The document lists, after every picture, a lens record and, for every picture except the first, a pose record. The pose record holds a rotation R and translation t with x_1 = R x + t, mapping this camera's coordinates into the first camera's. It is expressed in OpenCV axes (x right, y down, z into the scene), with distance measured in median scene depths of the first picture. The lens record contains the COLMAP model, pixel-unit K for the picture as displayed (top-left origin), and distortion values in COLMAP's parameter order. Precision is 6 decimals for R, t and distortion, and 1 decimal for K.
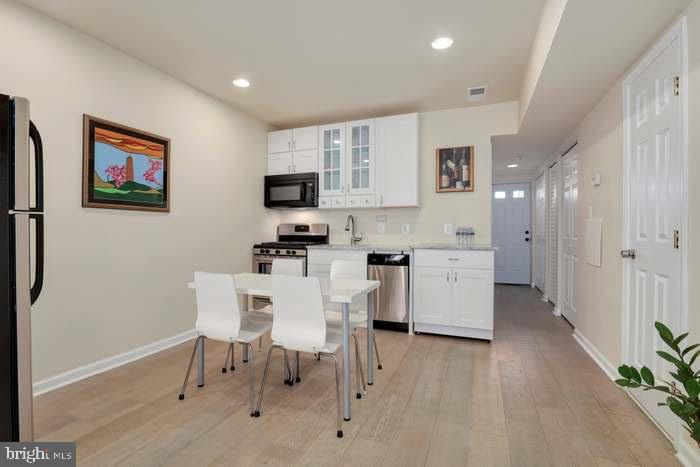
lens RADIAL K [[321.5, 0, 350.3], [0, 321.5, 233.5], [0, 0, 1]] dist [-0.005599, -0.000274]
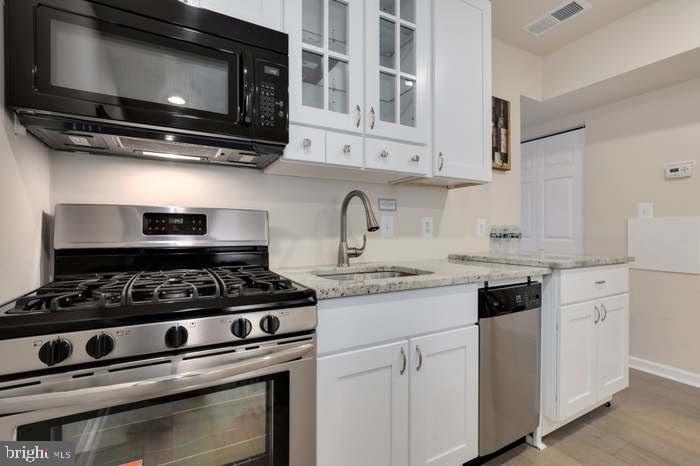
lens RADIAL K [[321.5, 0, 347.9], [0, 321.5, 235.2], [0, 0, 1]] dist [-0.005599, -0.000274]
pose [[0.640742, -0.009384, 0.767699, -0.308335], [0.007907, 0.999953, 0.005623, -0.006446], [-0.767716, 0.002467, 0.640786, 0.777583]]
